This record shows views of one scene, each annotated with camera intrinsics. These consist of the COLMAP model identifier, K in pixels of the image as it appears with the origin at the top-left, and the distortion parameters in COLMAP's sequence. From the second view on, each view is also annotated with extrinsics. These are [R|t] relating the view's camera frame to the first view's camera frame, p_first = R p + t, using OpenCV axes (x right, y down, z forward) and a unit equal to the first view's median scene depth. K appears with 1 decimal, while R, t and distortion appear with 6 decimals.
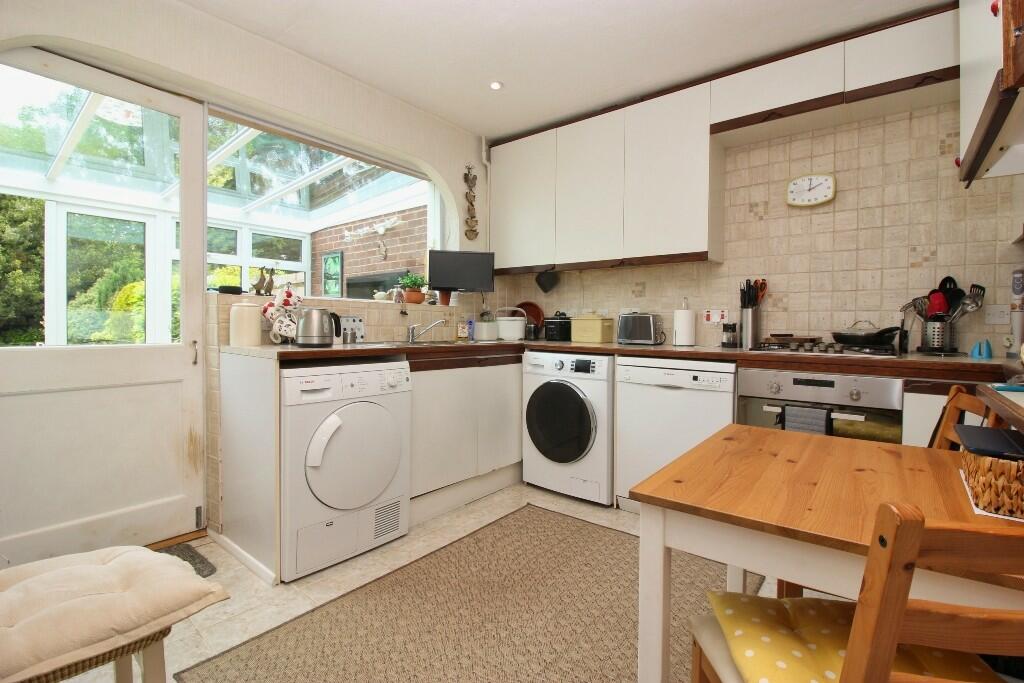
lens RADIAL K [[499.6, 0, 530.4], [0, 499.6, 330.1], [0, 0, 1]] dist [0.000320, -0.014146]
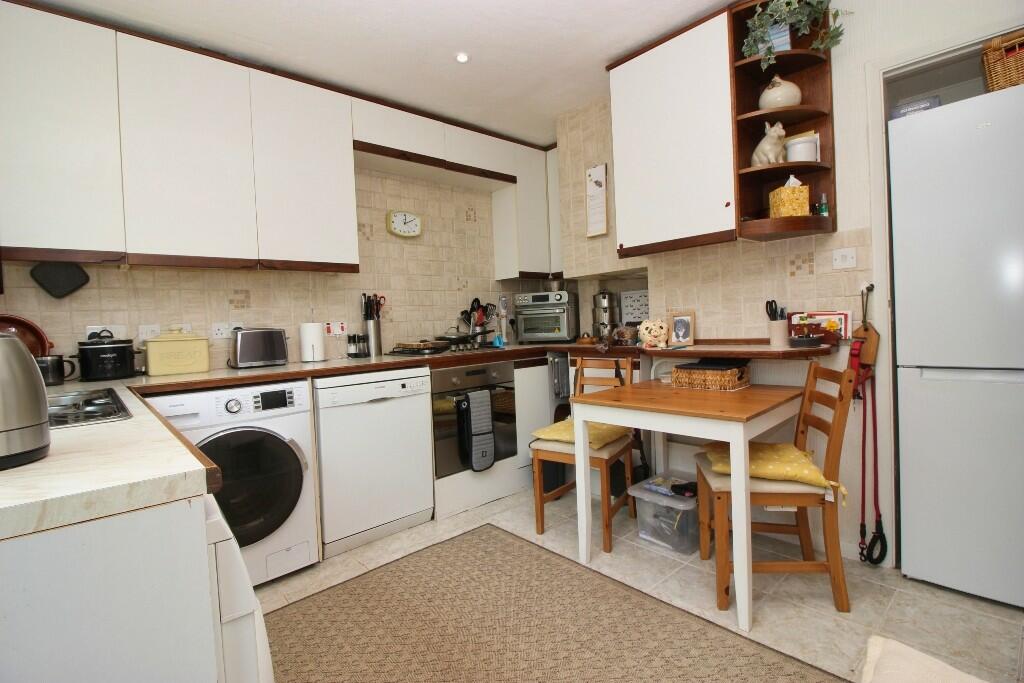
lens RADIAL K [[477.4, 0, 513.9], [0, 477.4, 334.1], [0, 0, 1]] dist [-0.000648, -0.012407]
pose [[0.138903, -0.040836, 0.989464, -0.557134], [0.059959, 0.997663, 0.032757, -0.028326], [-0.988489, 0.054777, 0.141027, 0.548706]]
